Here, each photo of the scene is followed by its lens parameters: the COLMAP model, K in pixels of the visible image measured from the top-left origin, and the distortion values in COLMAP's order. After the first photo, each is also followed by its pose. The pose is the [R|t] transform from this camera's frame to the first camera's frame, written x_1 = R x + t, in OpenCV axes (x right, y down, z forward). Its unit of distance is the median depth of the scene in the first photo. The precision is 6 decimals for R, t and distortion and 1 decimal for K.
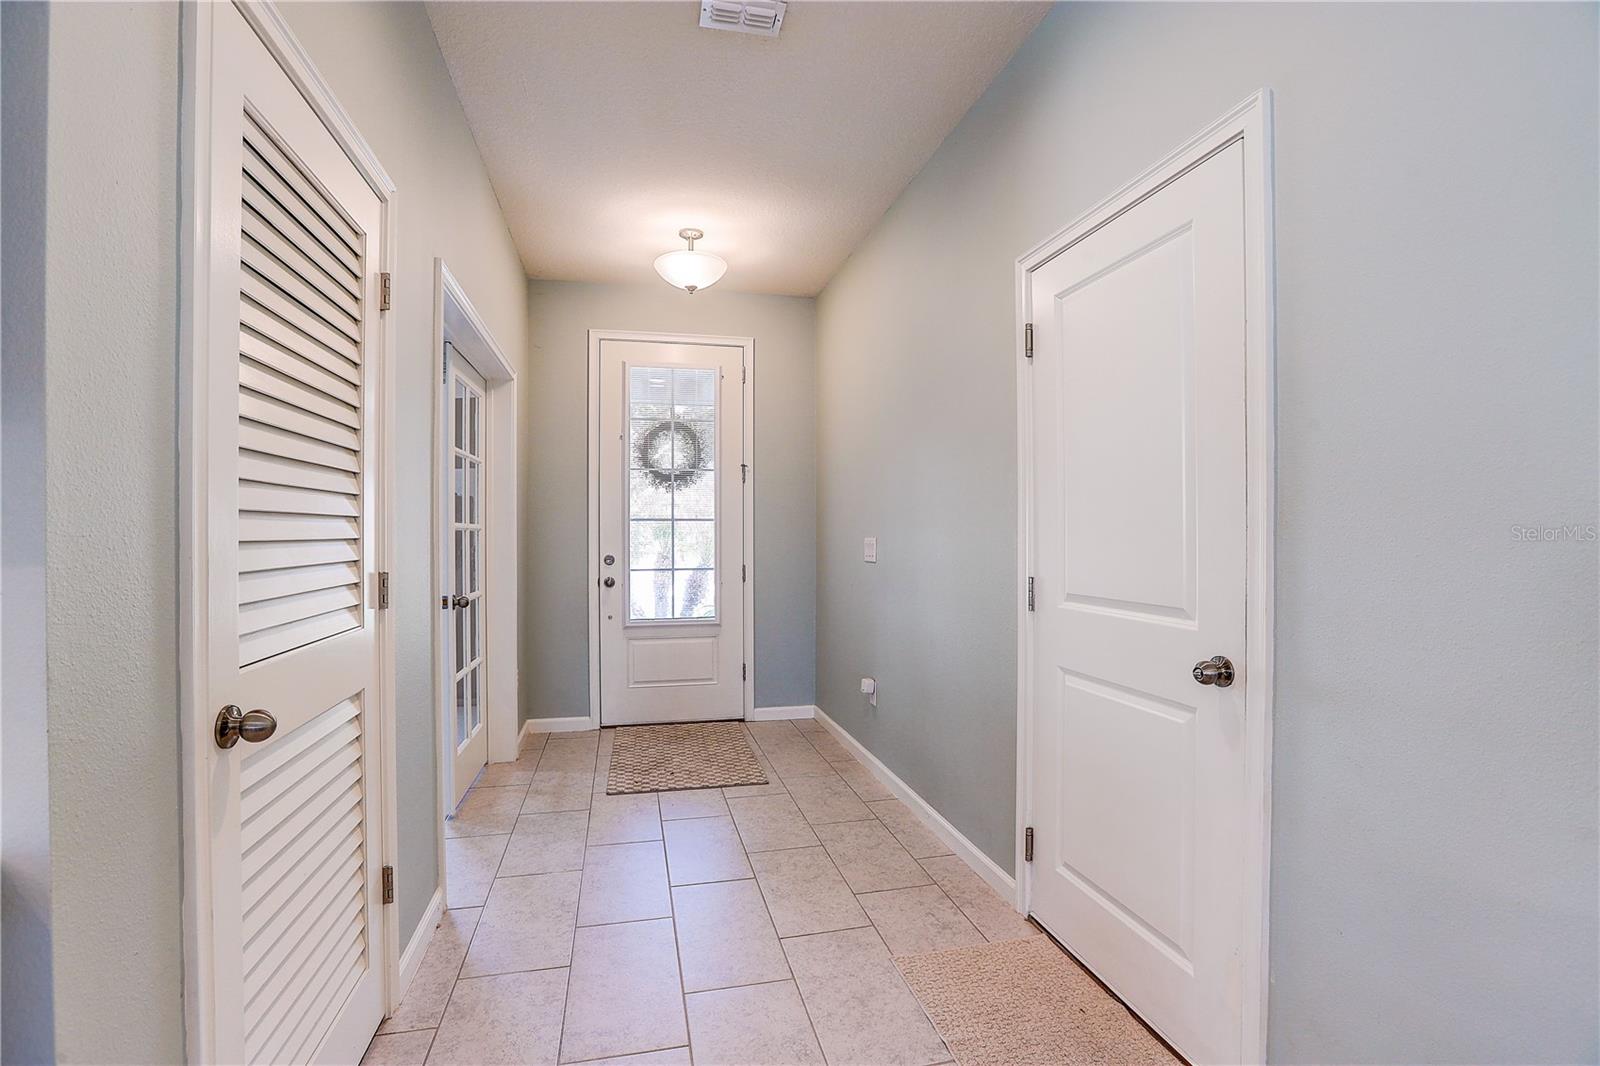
lens RADIAL K [[727.5, 0, 795.8], [0, 727.5, 532.9], [0, 0, 1]] dist [-0.059731, 0.029027]
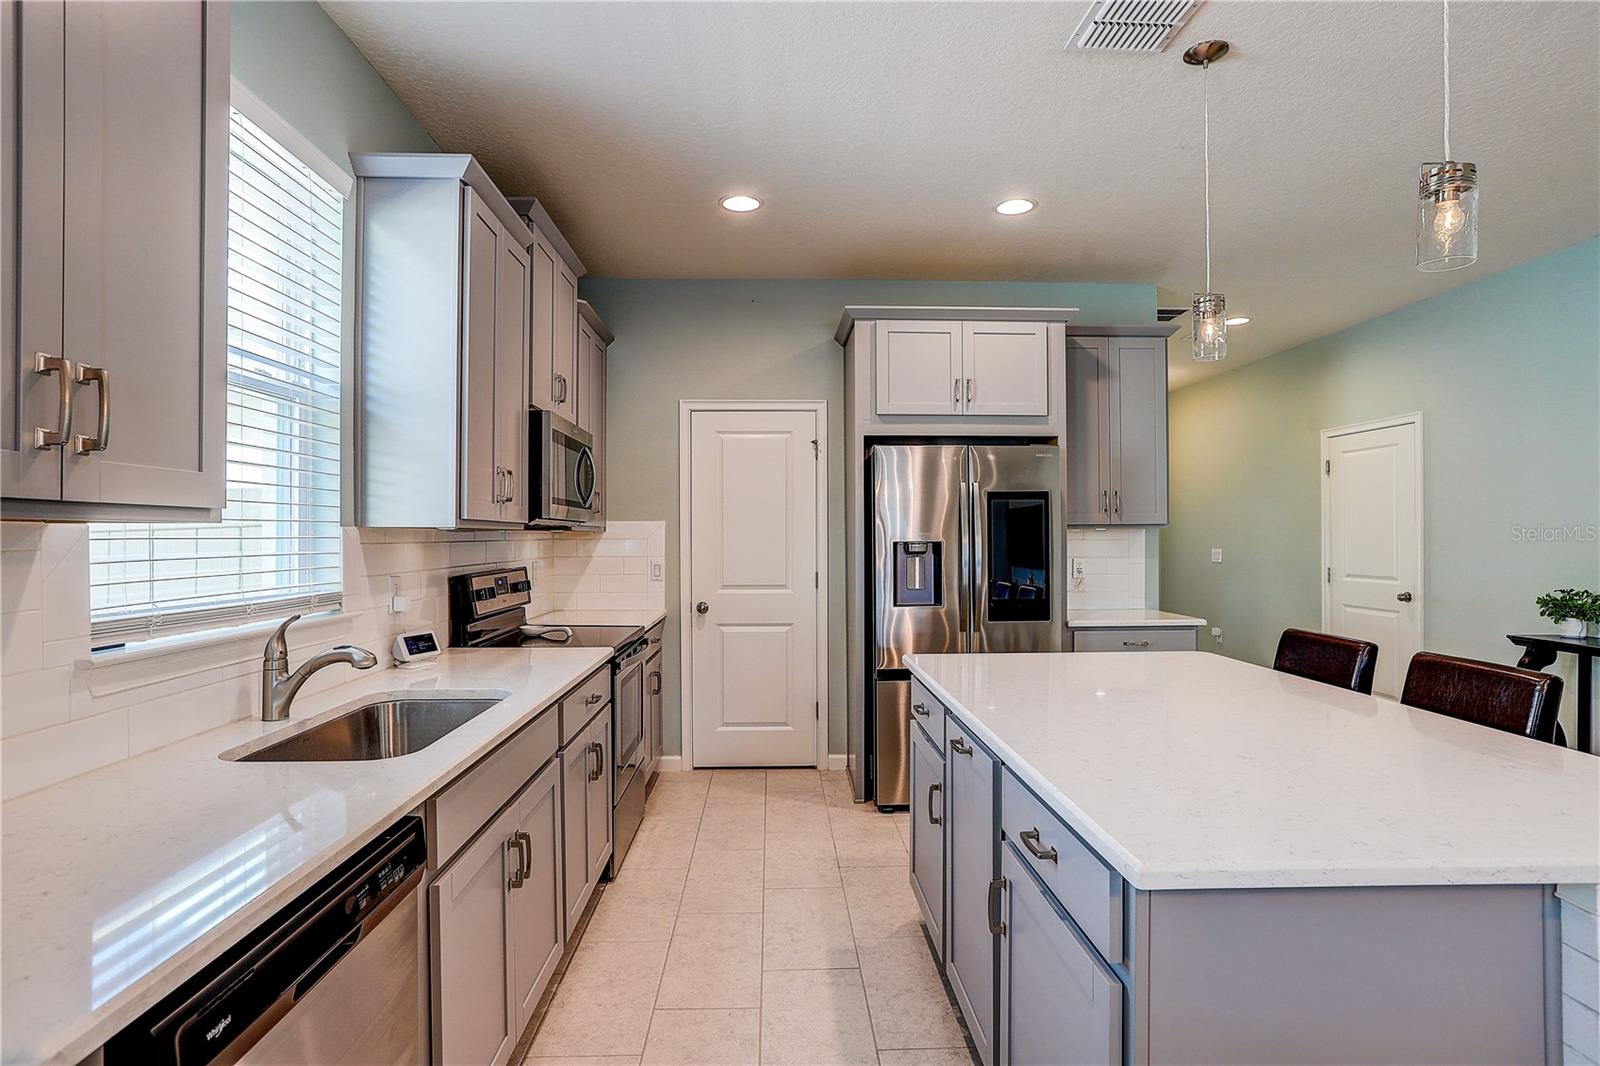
lens RADIAL K [[820.9, 0, 799.3], [0, 820.9, 531.1], [0, 0, 1]] dist [-0.032503, -0.000068]
pose [[0.980316, -0.001376, -0.197431, -0.421384], [0.000551, 0.999991, -0.004234, -0.023664], [0.197435, 0.004042, 0.980308, -0.960616]]
